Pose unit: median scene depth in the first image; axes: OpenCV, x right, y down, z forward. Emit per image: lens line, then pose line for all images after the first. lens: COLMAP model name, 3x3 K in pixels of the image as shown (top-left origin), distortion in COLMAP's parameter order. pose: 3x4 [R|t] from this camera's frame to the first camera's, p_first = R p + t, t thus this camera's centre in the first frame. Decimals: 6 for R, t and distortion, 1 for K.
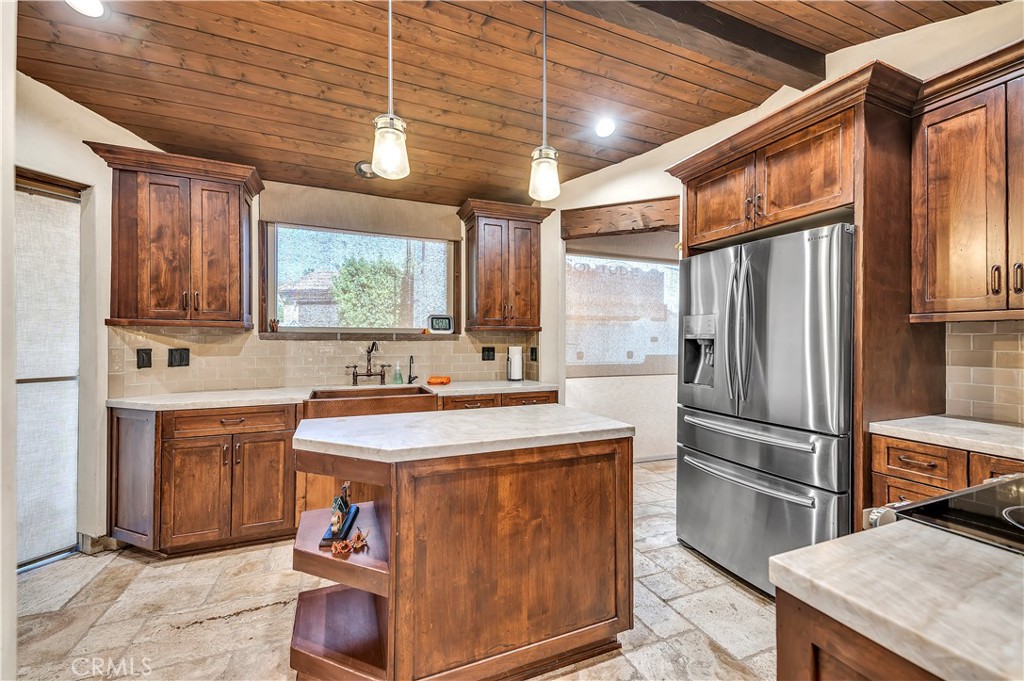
lens RADIAL K [[427.2, 0, 513.0], [0, 427.2, 341.2], [0, 0, 1]] dist [-0.009781, -0.004533]
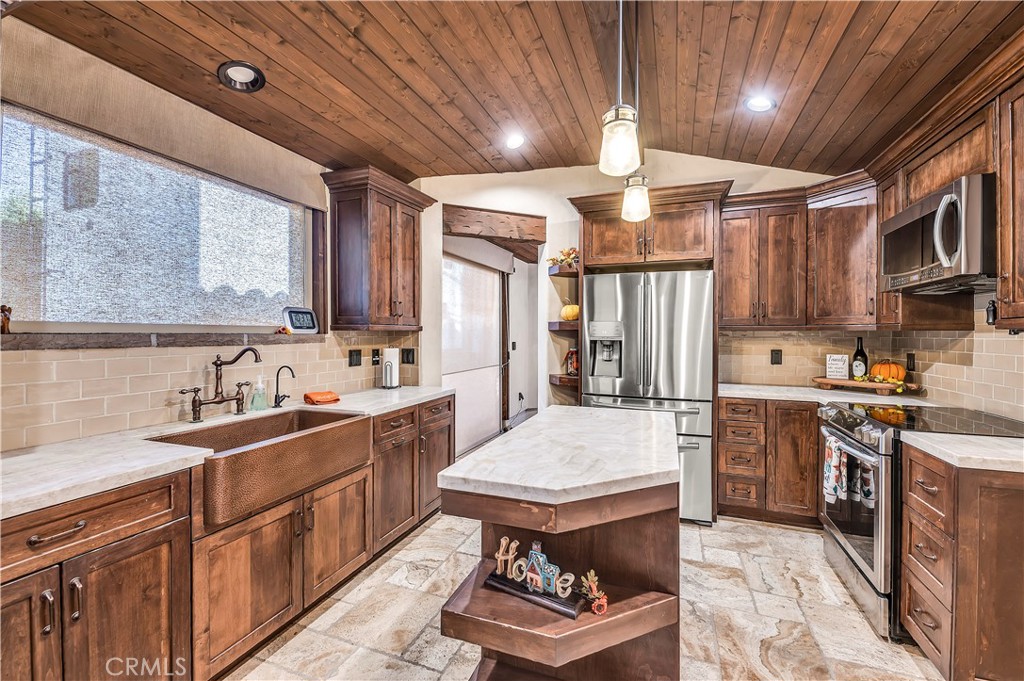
lens RADIAL K [[427.2, 0, 532.7], [0, 427.2, 333.4], [0, 0, 1]] dist [-0.009781, -0.004533]
pose [[0.654526, -0.000209, 0.756039, -0.502770], [-0.001264, 0.999998, 0.001371, -0.021290], [-0.756038, -0.001853, 0.654525, 0.246409]]
